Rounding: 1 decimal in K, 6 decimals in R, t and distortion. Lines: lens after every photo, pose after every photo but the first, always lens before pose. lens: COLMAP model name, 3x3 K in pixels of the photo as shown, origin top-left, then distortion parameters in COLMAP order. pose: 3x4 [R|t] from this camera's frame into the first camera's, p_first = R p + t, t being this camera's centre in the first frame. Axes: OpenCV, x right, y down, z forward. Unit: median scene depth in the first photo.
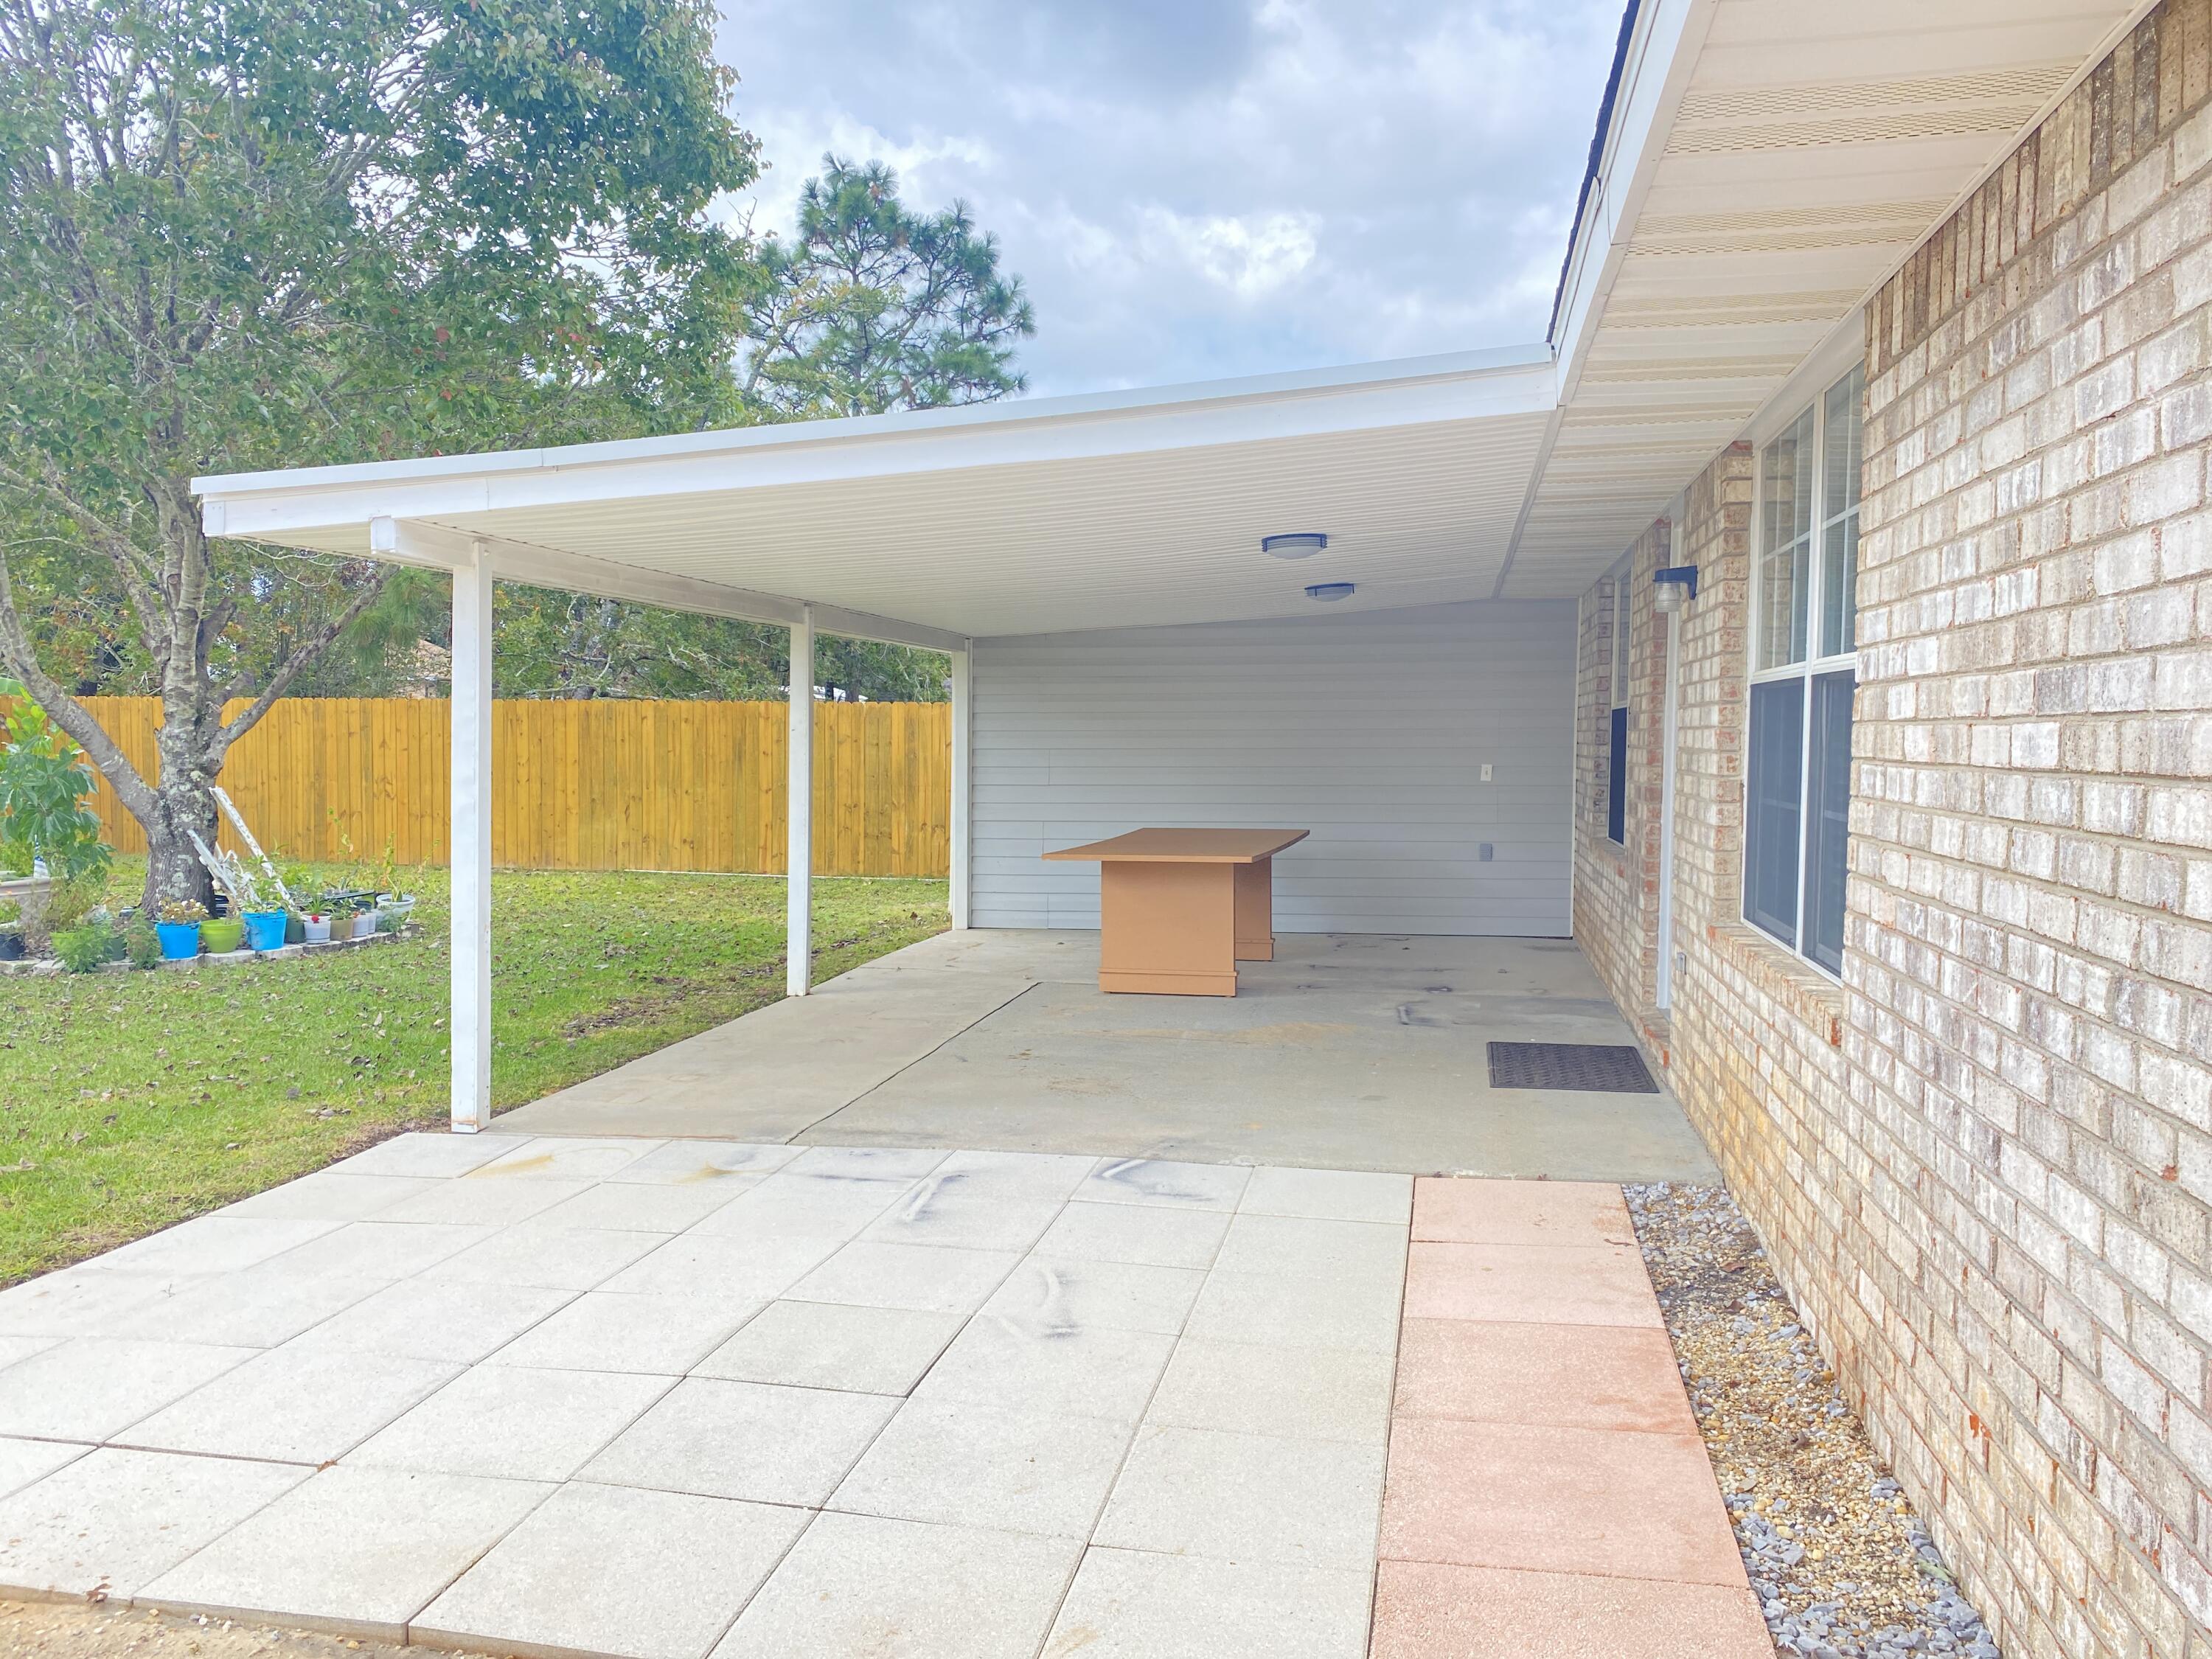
lens RADIAL K [[1671.5, 0, 1100.9], [0, 1671.5, 827.5], [0, 0, 1]] dist [0.029472, -0.026216]
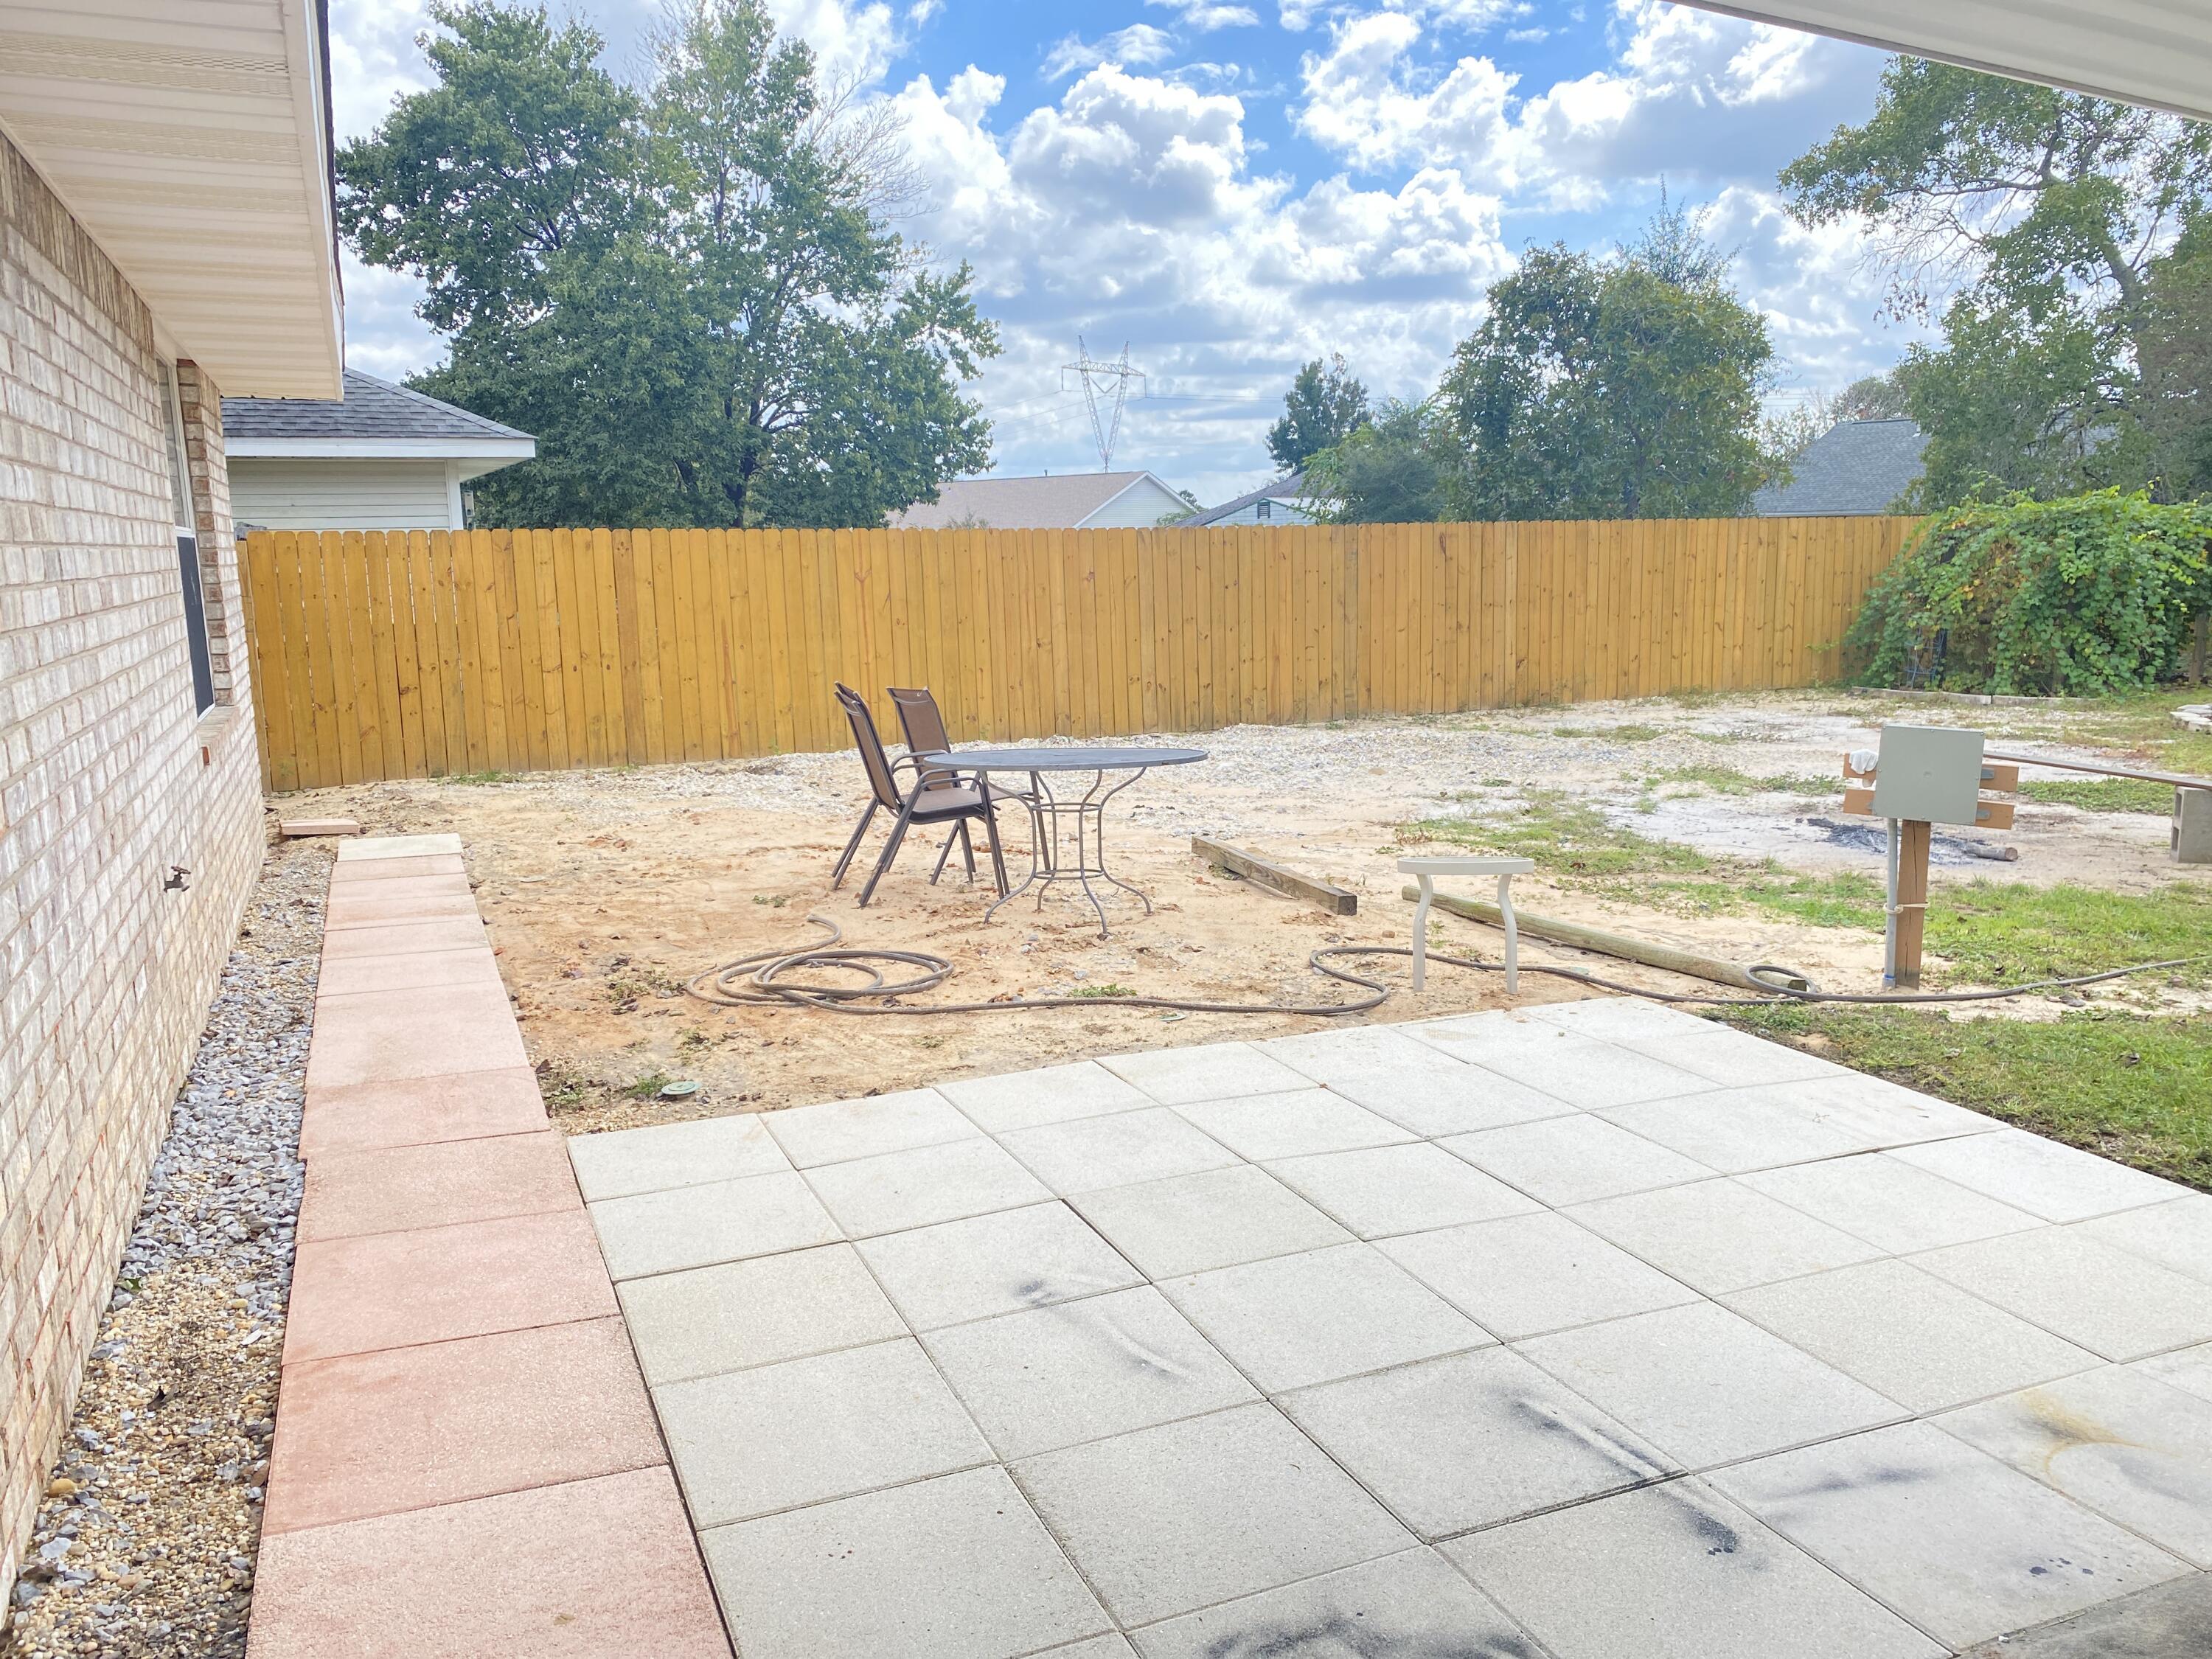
lens RADIAL K [[1671.5, 0, 1104.9], [0, 1671.5, 828.7], [0, 0, 1]] dist [0.029472, -0.026216]
pose [[-0.816266, 0.099332, -0.569073, 0.418002], [-0.027458, 0.977321, 0.209976, -0.116337], [0.577024, 0.187022, -0.795026, 1.674520]]
